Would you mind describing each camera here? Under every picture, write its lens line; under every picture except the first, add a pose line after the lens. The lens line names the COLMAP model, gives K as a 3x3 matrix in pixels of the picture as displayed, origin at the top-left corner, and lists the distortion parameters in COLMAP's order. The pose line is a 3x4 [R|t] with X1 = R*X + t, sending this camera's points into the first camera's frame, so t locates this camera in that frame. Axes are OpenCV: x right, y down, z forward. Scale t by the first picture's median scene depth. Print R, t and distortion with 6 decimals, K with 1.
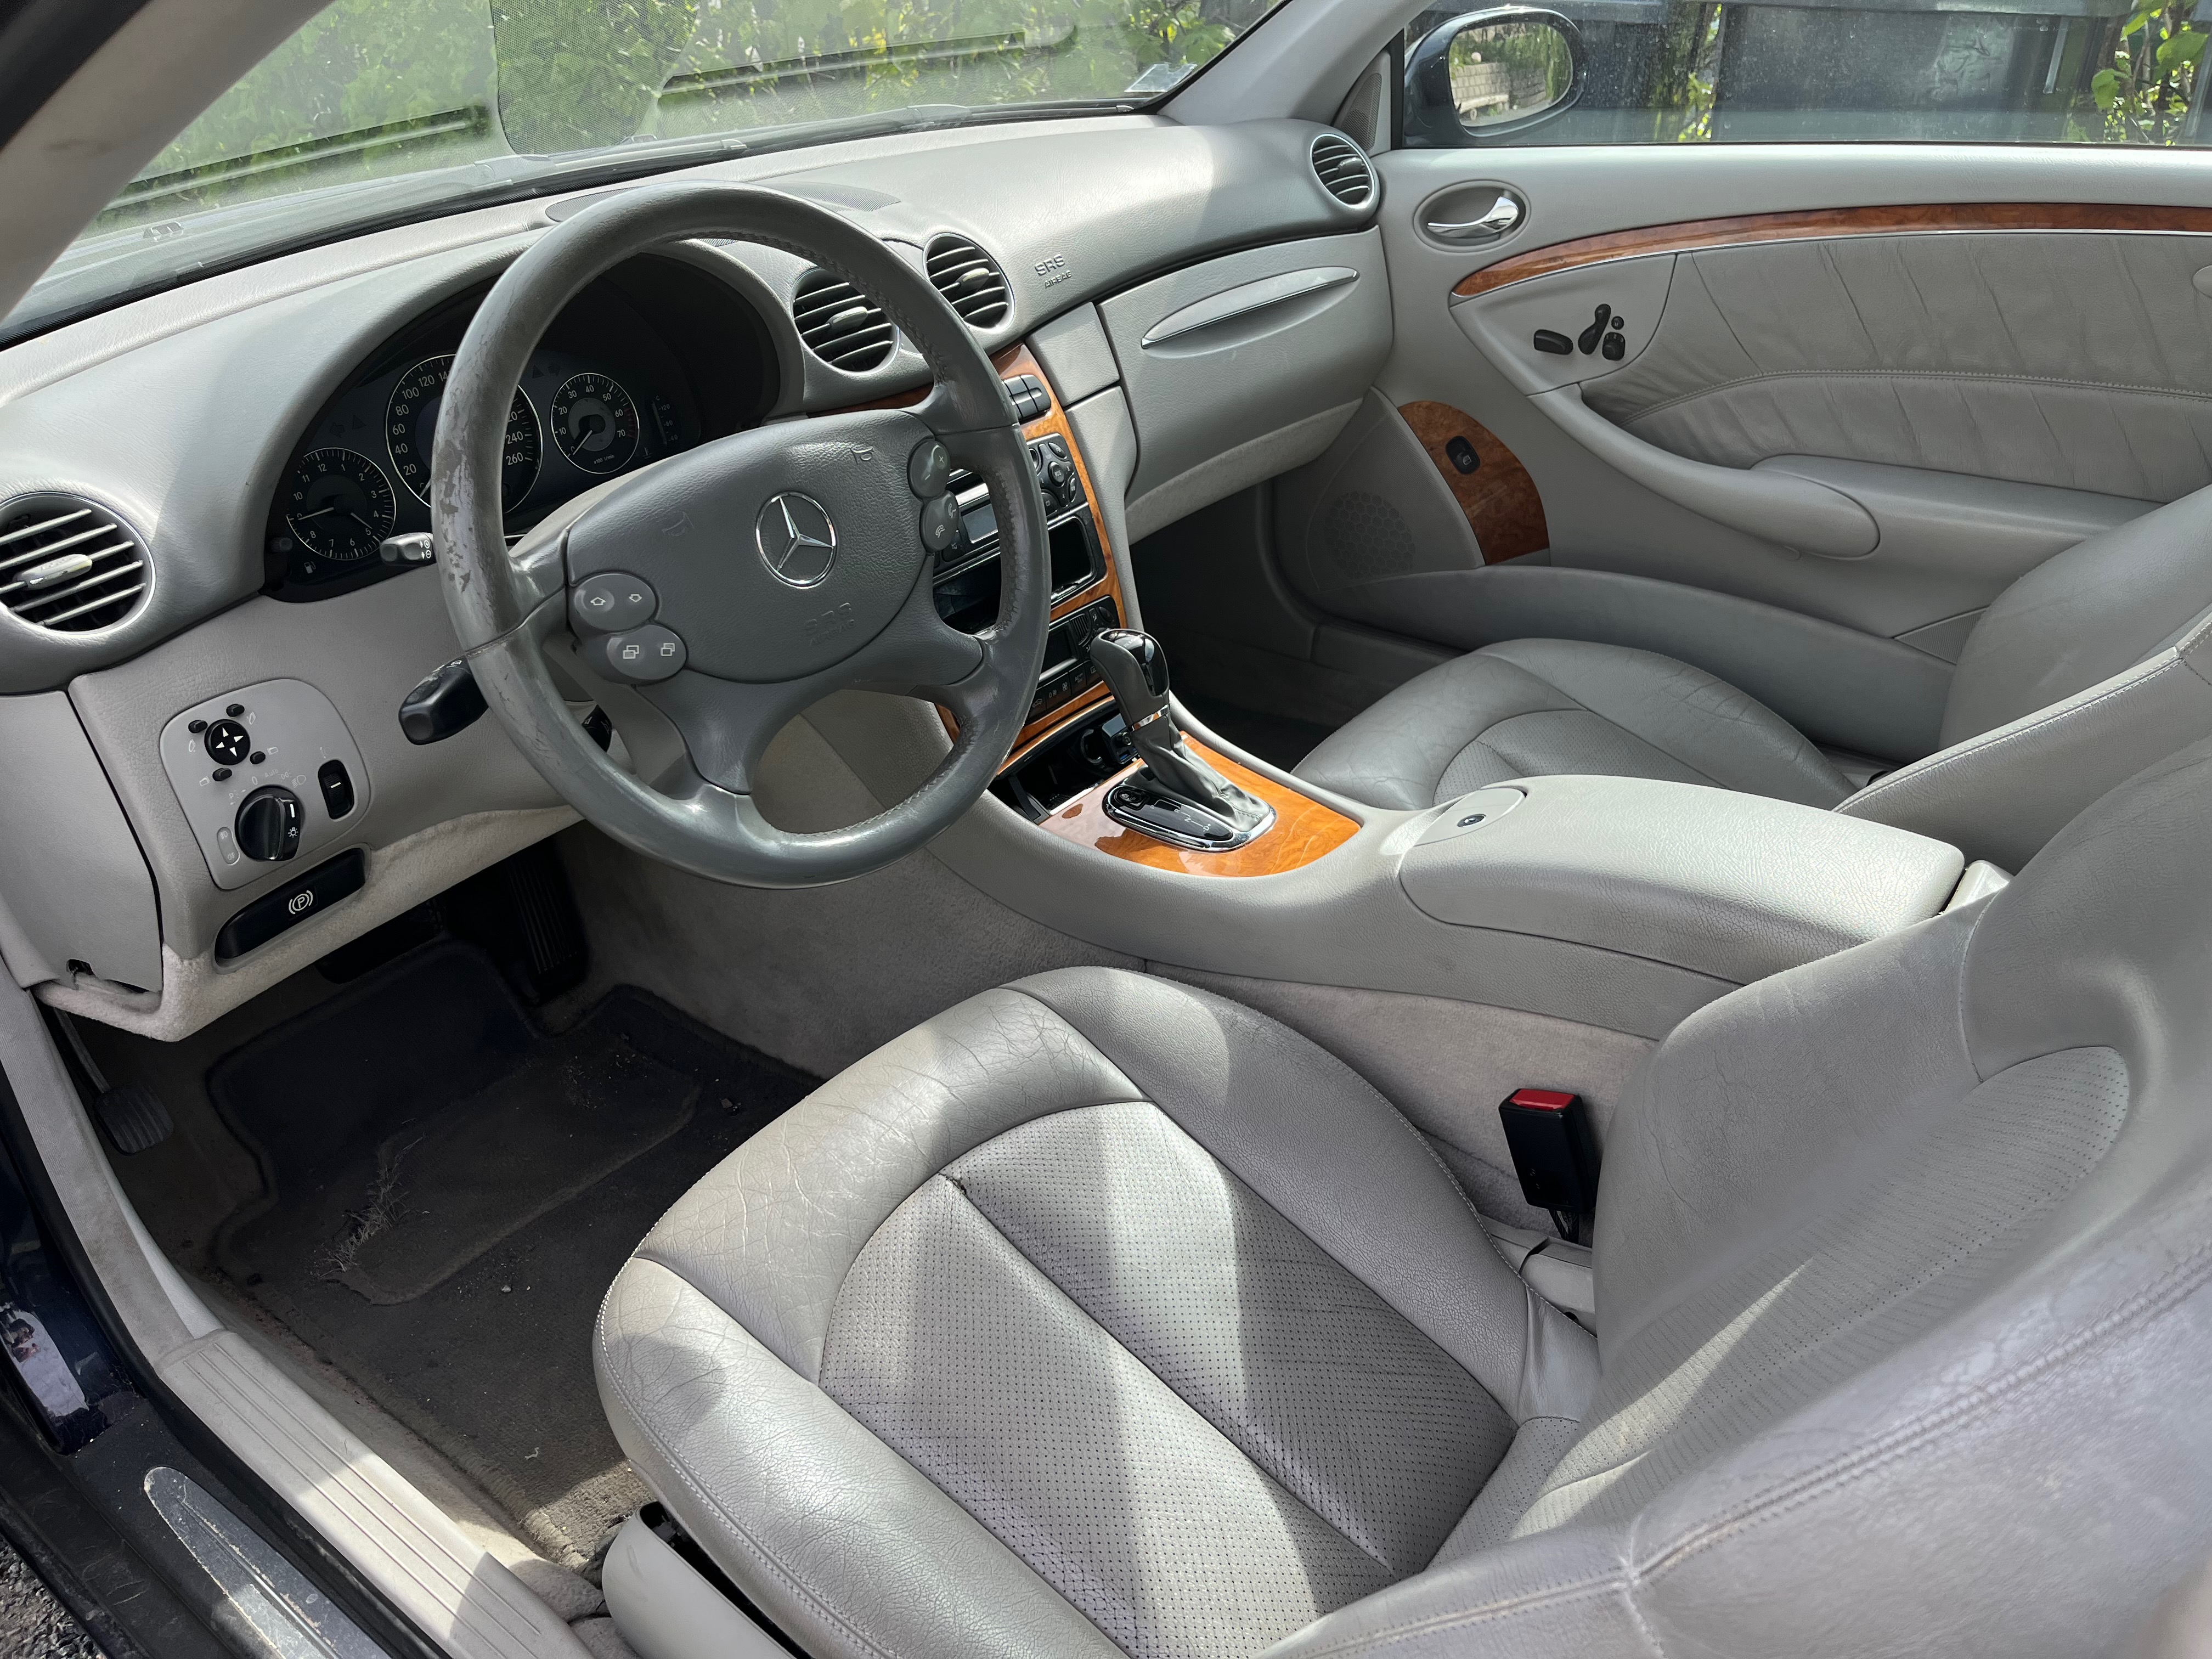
lens RADIAL K [[1706.4, 0, 1106.0], [0, 1706.4, 829.5], [0, 0, 1]] dist [0.024806, 0.002685]
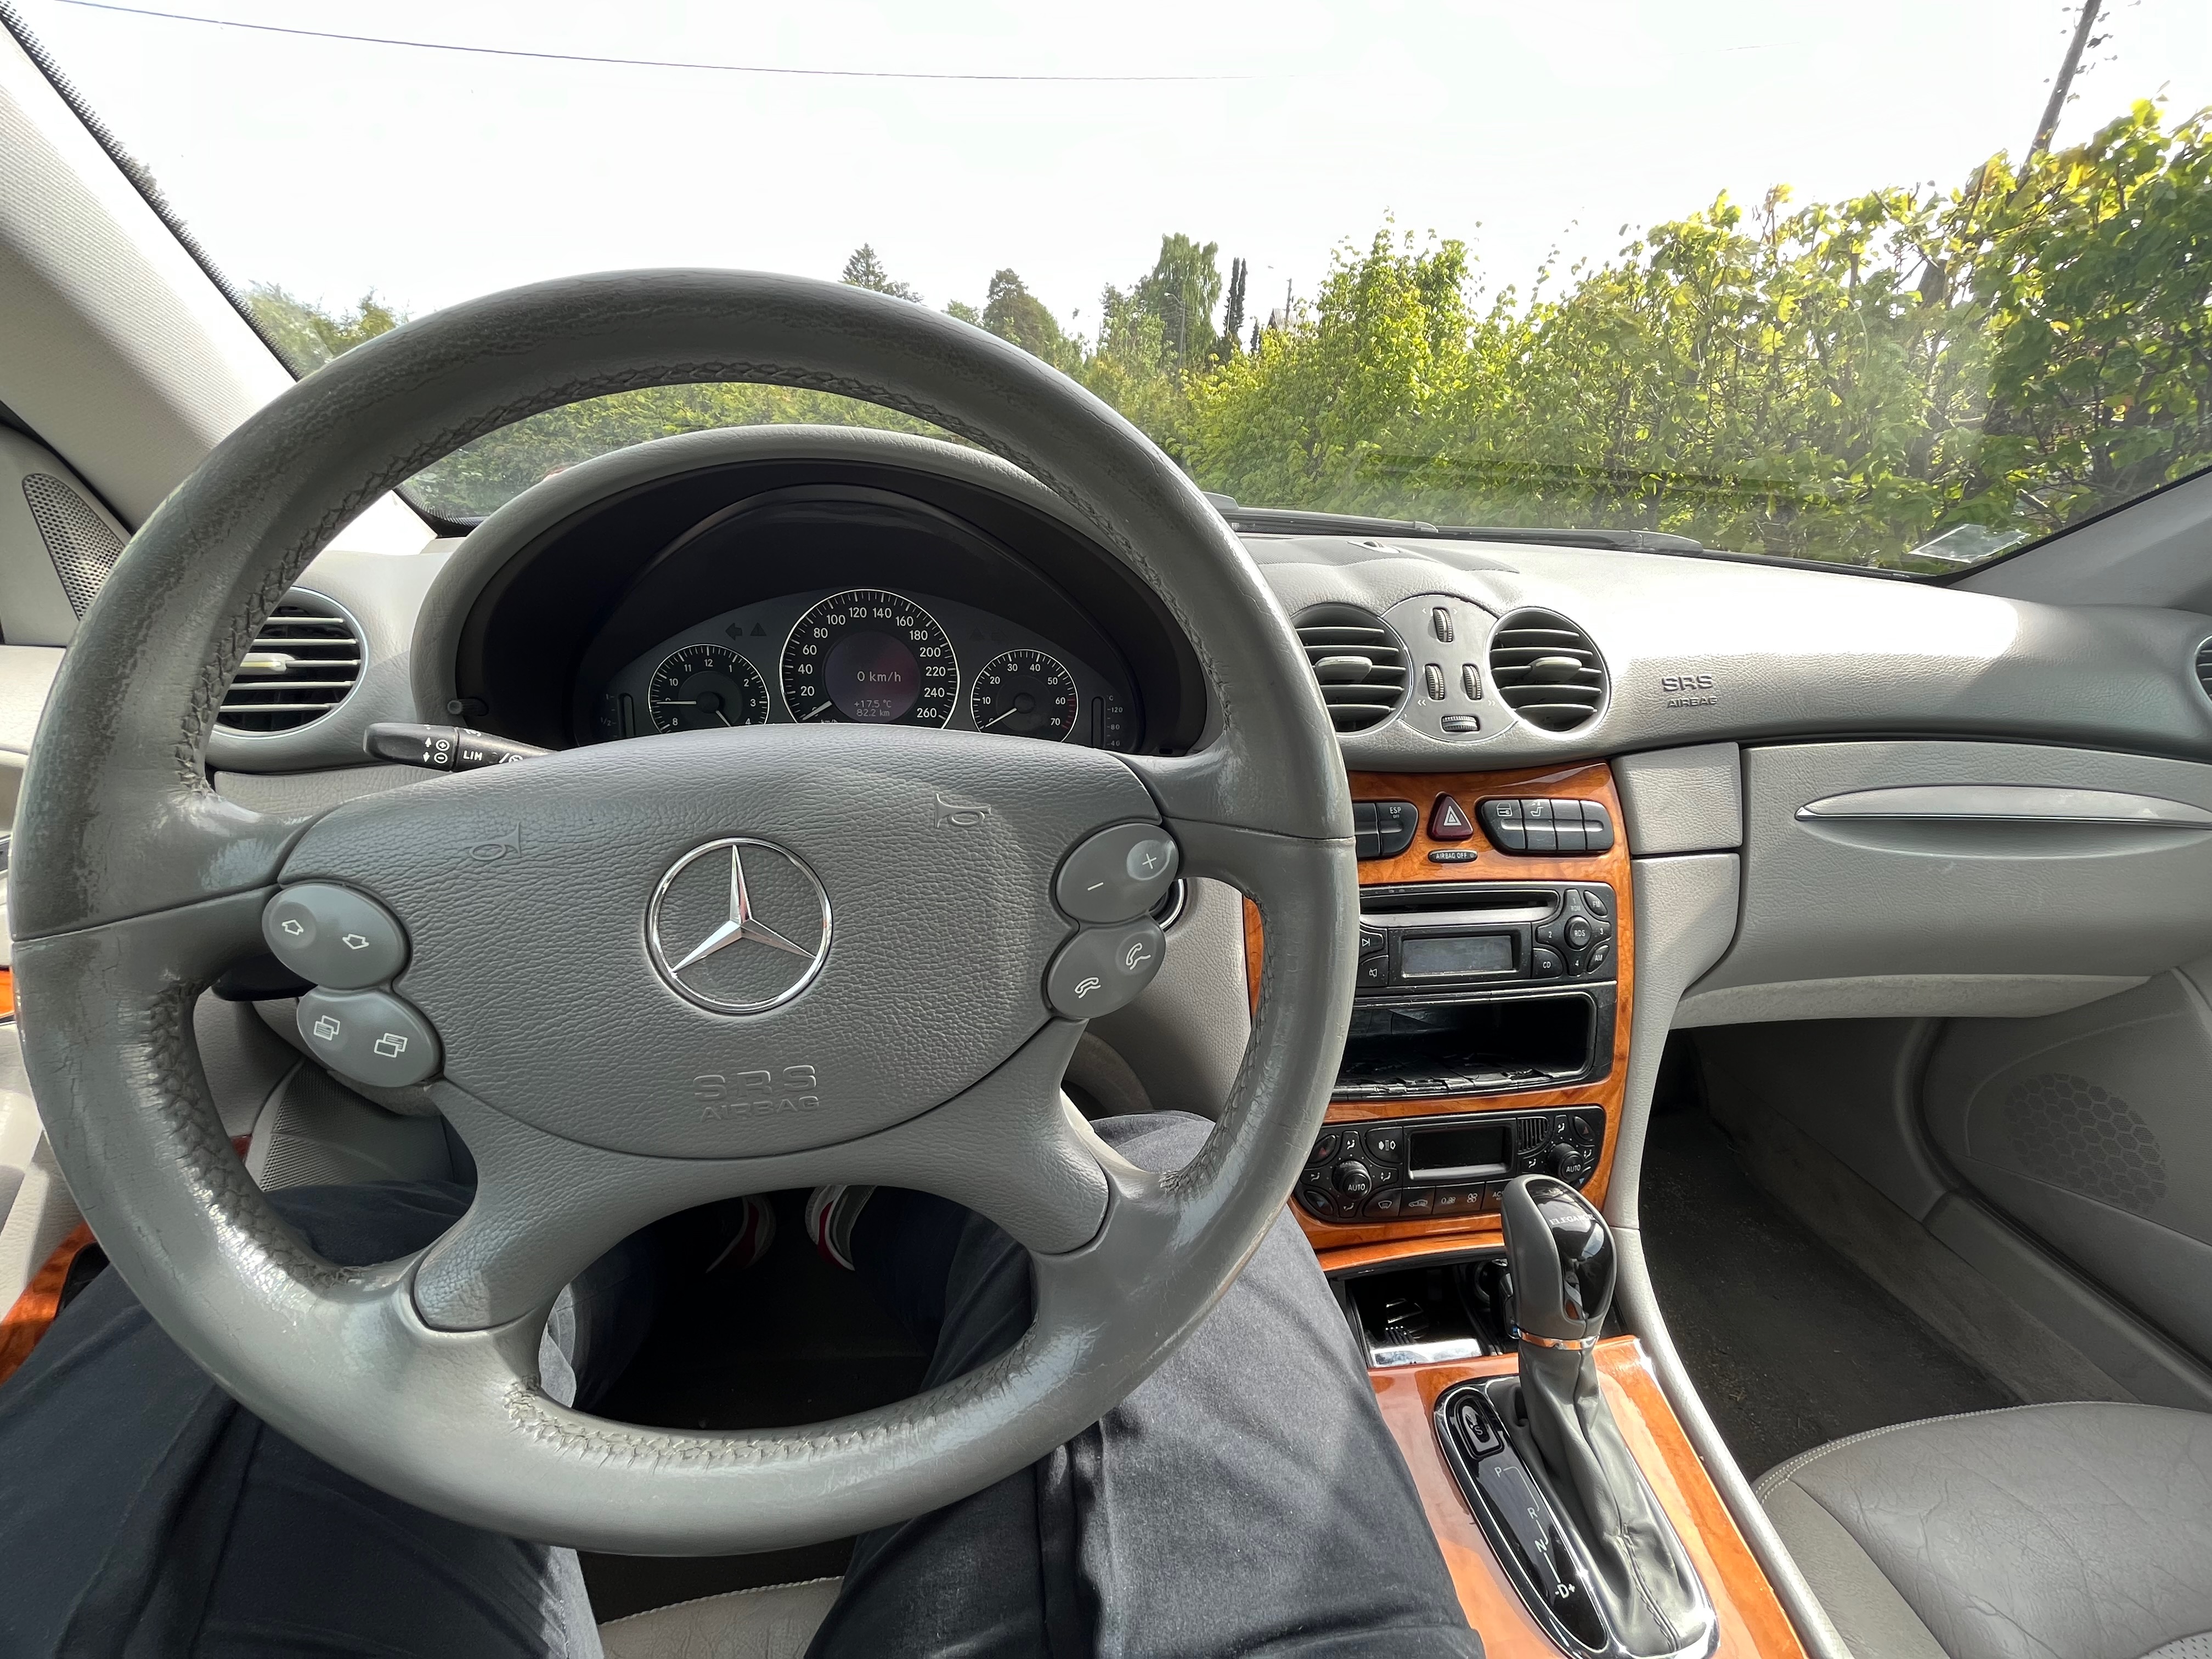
lens RADIAL K [[893.8, 0, 1106.0], [0, 893.8, 829.5], [0, 0, 1]] dist [0.000756, 0.000543]
pose [[0.730838, 0.324315, -0.600579, 0.039970], [-0.408262, 0.912857, -0.003863, -0.160183], [0.546990, 0.248017, 0.799556, 0.548780]]
